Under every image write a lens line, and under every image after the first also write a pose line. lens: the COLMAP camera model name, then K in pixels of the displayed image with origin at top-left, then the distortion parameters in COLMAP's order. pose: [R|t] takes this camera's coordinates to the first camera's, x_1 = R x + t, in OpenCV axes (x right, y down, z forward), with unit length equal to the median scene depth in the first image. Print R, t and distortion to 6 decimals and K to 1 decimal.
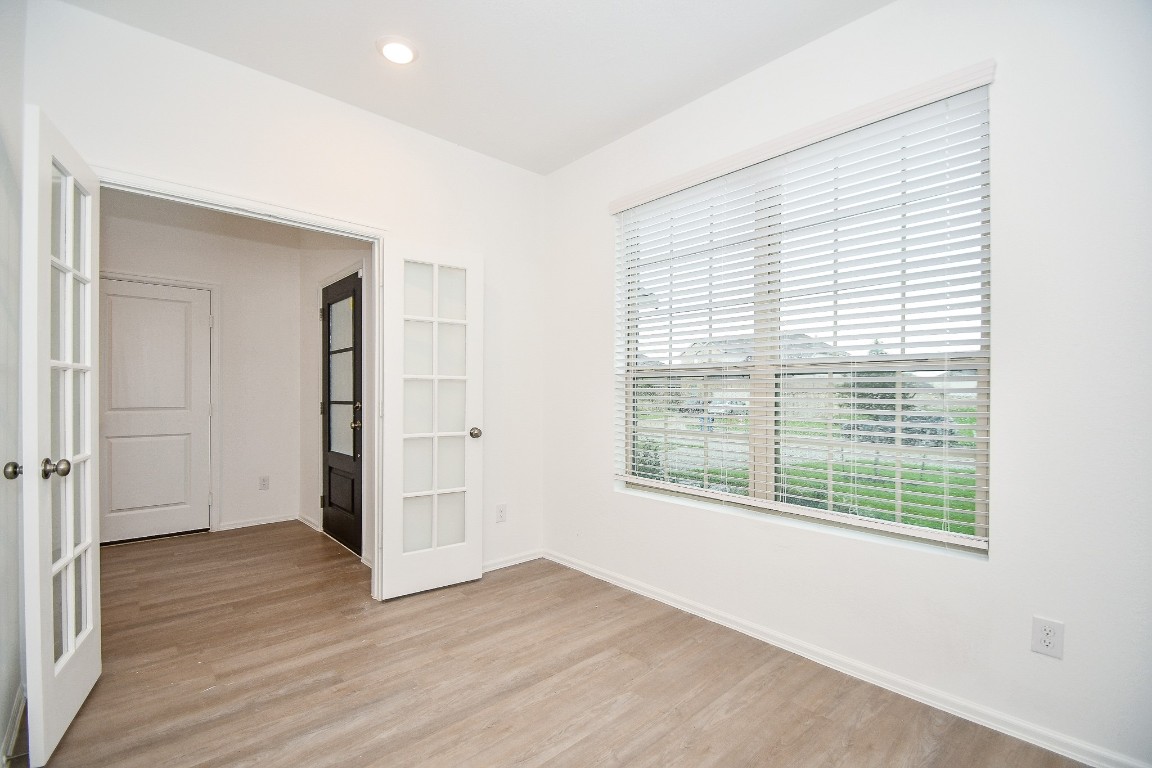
lens RADIAL K [[504.3, 0, 554.3], [0, 504.3, 390.3], [0, 0, 1]] dist [0.024952, -0.022775]
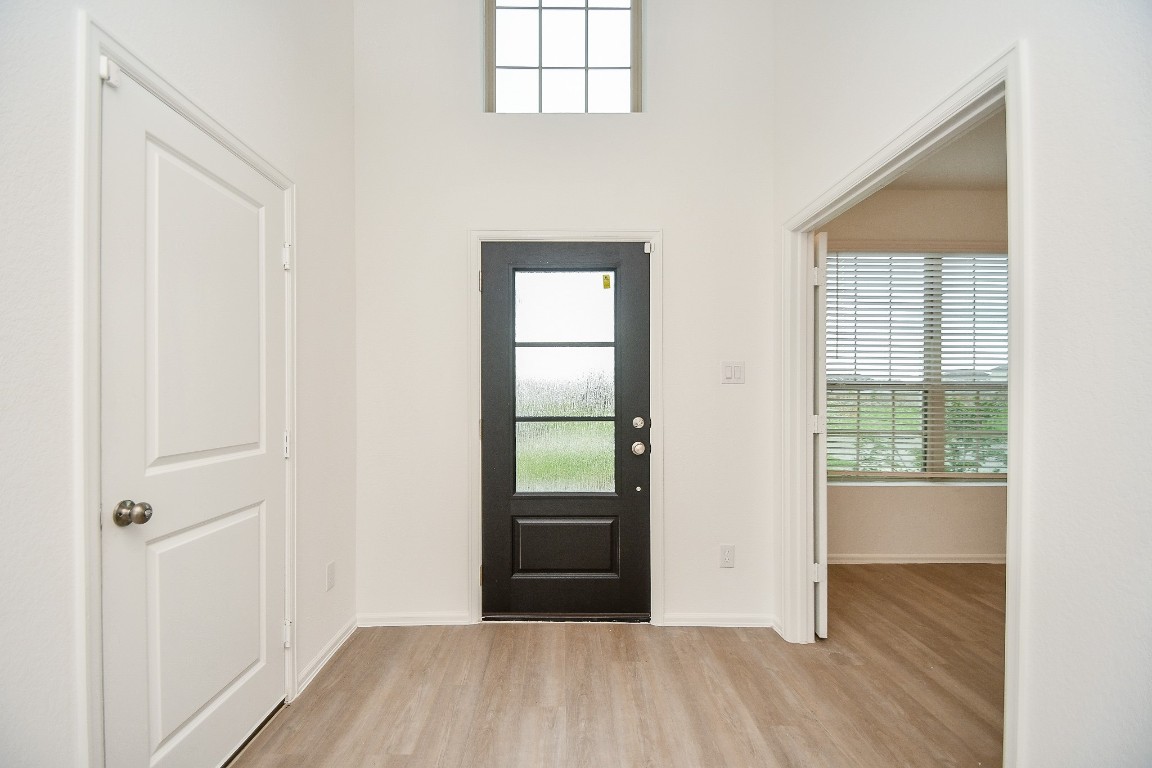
lens RADIAL K [[504.3, 0, 554.3], [0, 504.3, 390.3], [0, 0, 1]] dist [0.024952, -0.022775]
pose [[0.661267, 0.005057, 0.750134, -1.320419], [-0.005295, 0.999984, -0.002074, -0.019880], [-0.750132, -0.002601, 0.661283, 0.762092]]
